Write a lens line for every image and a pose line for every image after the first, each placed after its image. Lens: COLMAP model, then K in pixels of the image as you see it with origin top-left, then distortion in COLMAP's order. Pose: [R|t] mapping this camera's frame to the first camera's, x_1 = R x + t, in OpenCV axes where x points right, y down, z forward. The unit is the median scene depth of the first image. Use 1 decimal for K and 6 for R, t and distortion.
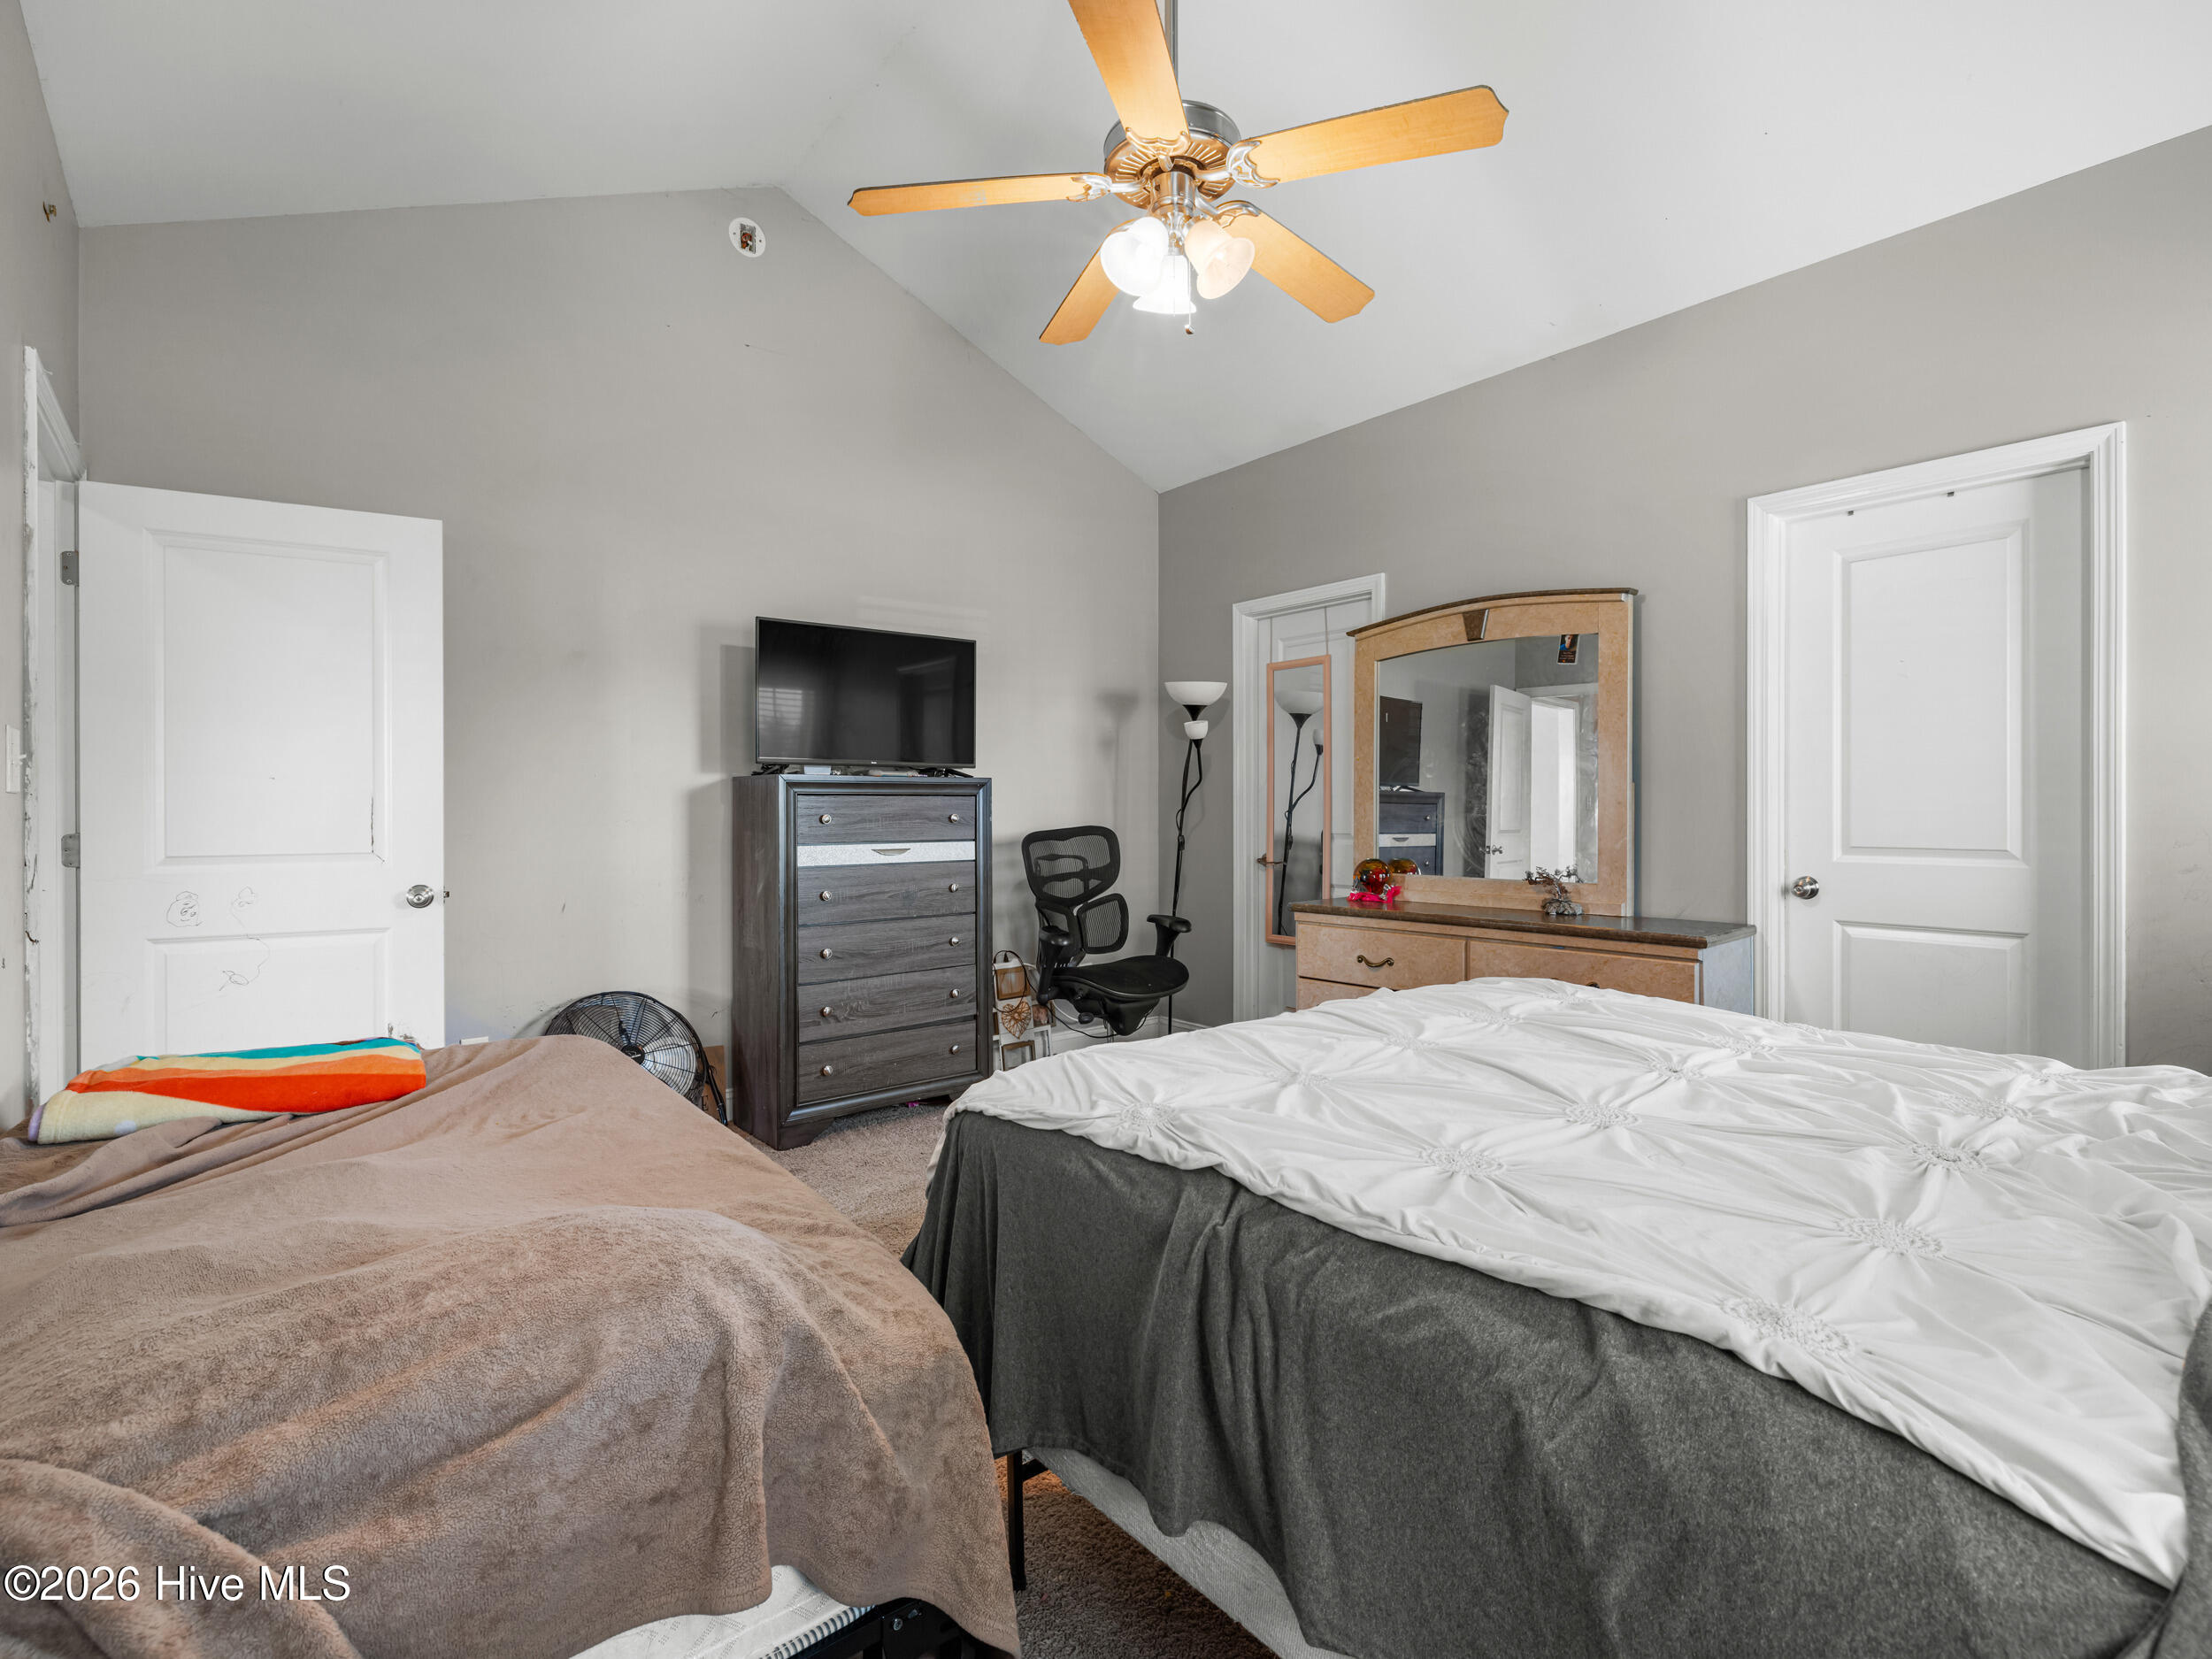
lens RADIAL K [[1054.7, 0, 1106.0], [0, 1054.7, 822.7], [0, 0, 1]] dist [-0.001600, -0.000203]
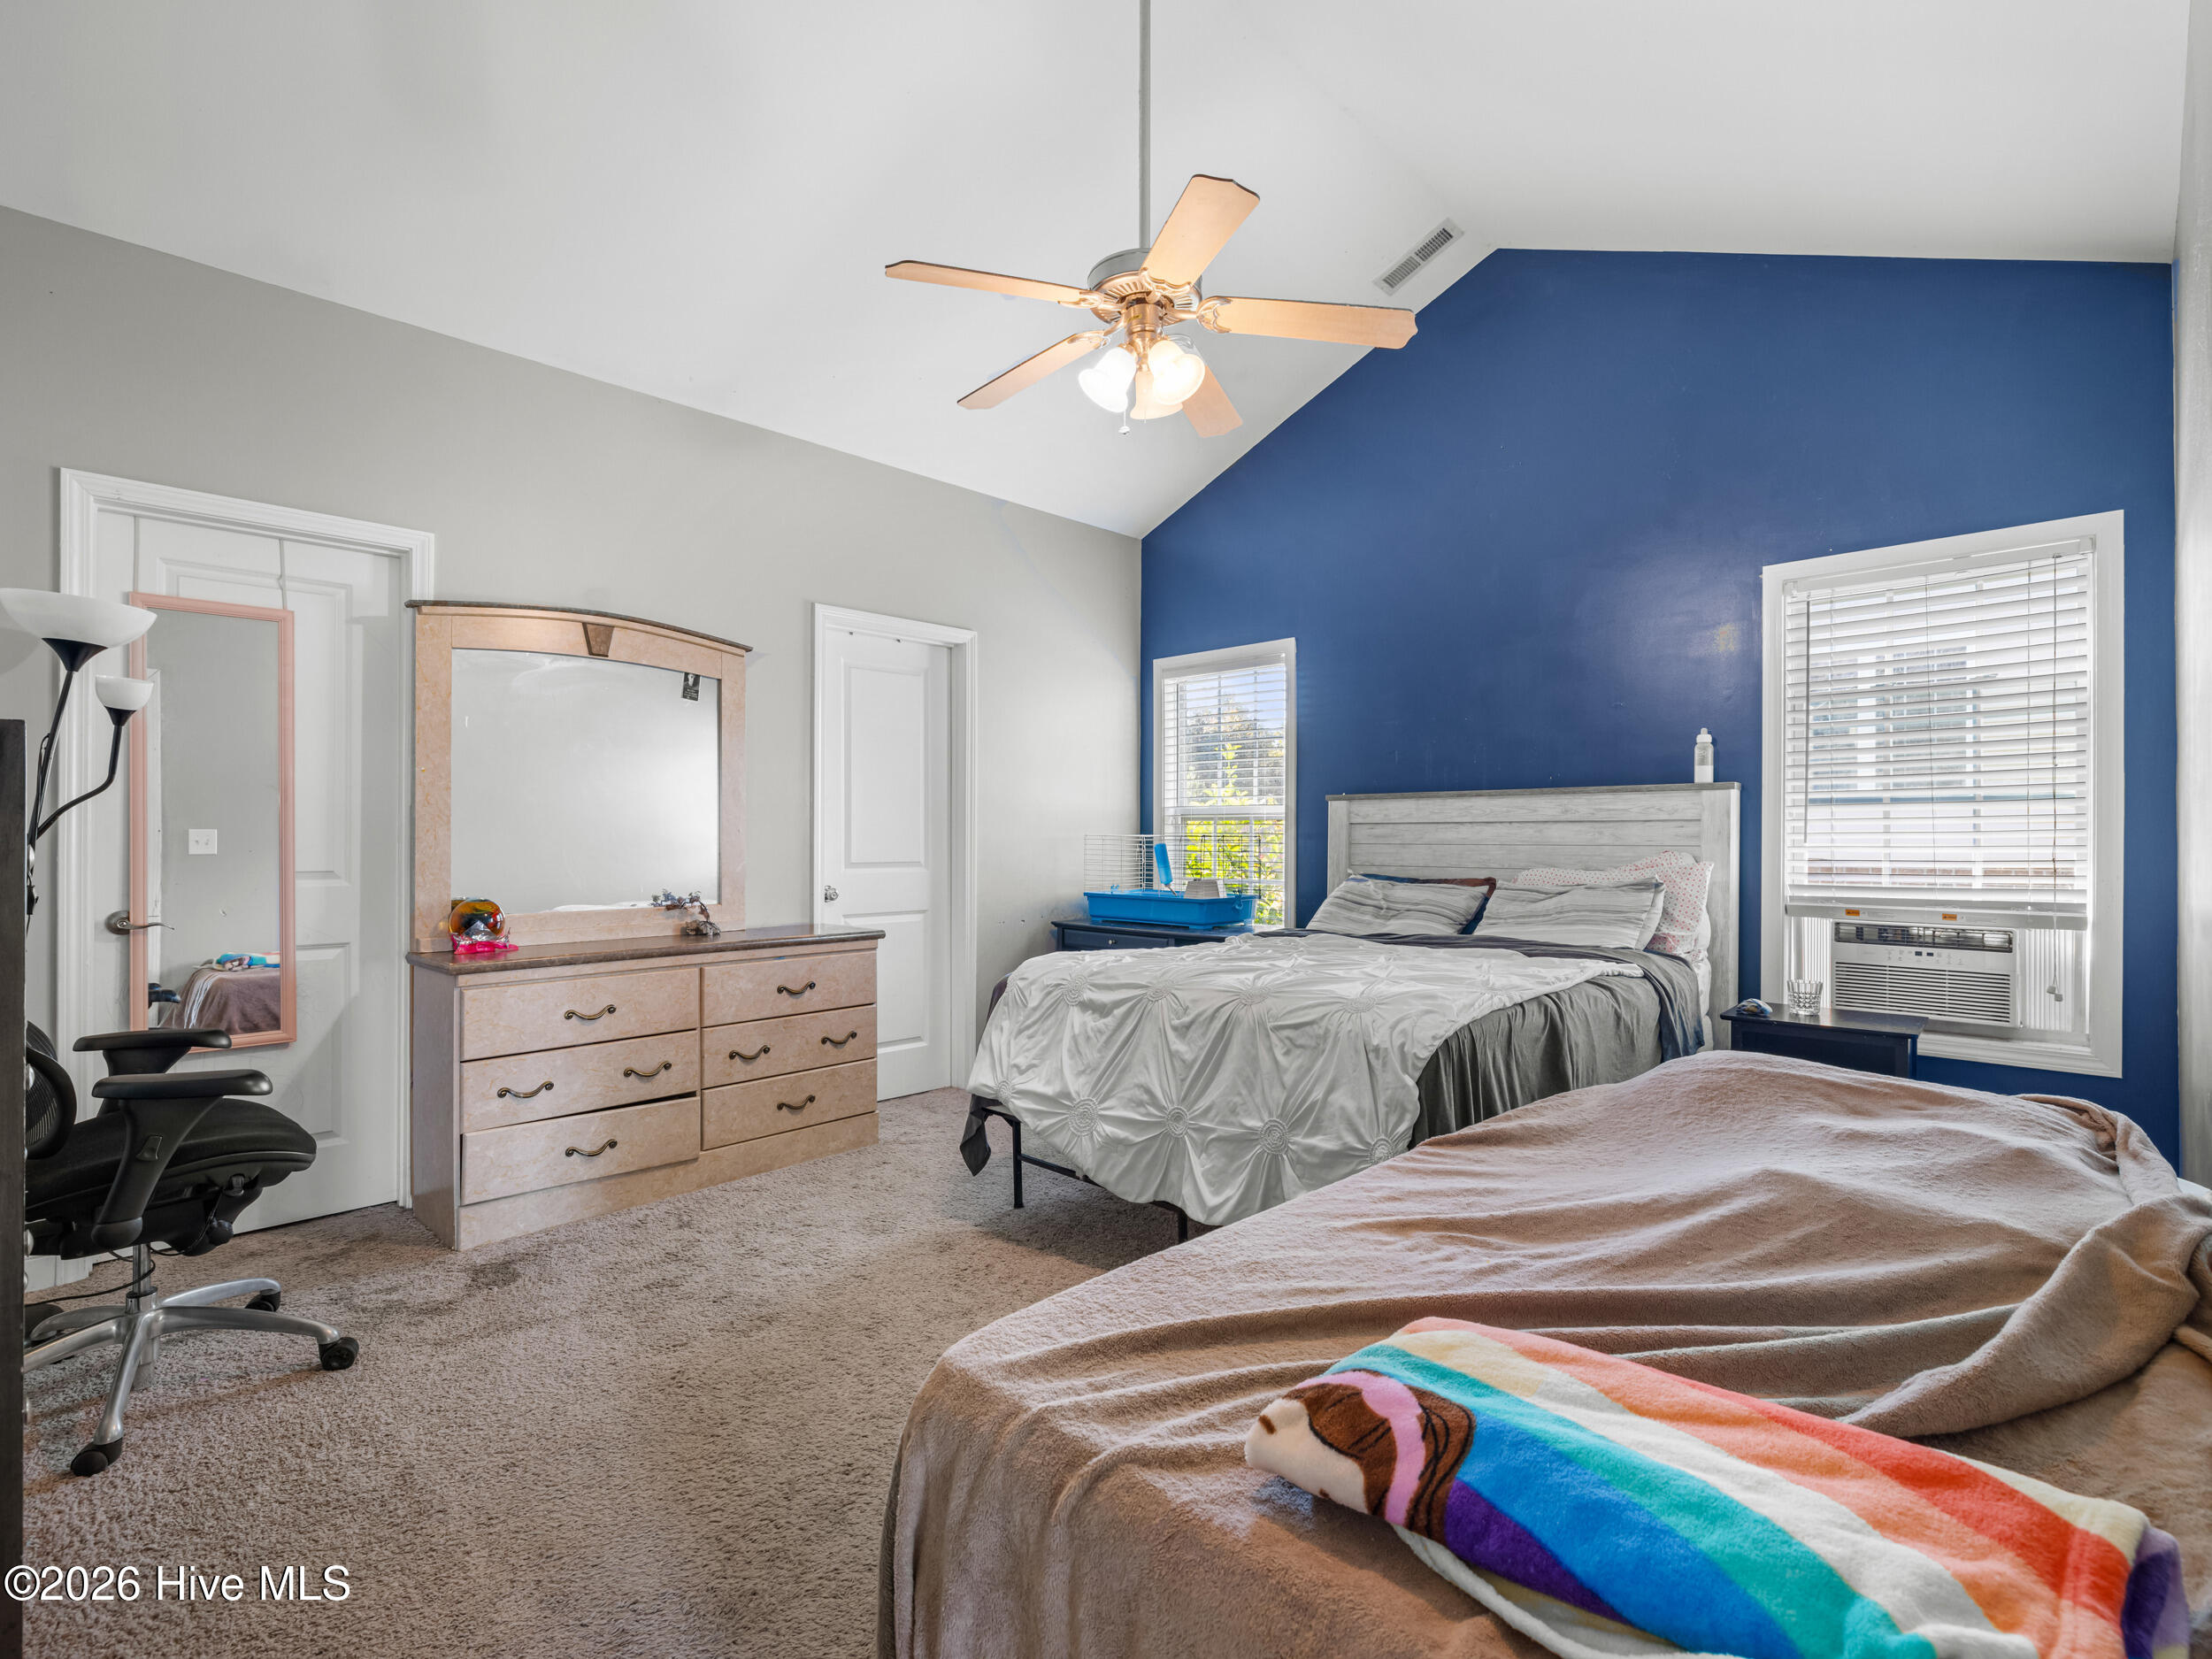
lens RADIAL K [[1054.7, 0, 1106.0], [0, 1054.7, 822.7], [0, 0, 1]] dist [-0.001600, -0.000203]
pose [[-0.099693, 0.014600, 0.994911, -0.662266], [0.007167, 0.999877, -0.013955, -0.009124], [-0.994992, 0.005739, -0.099785, 0.685363]]
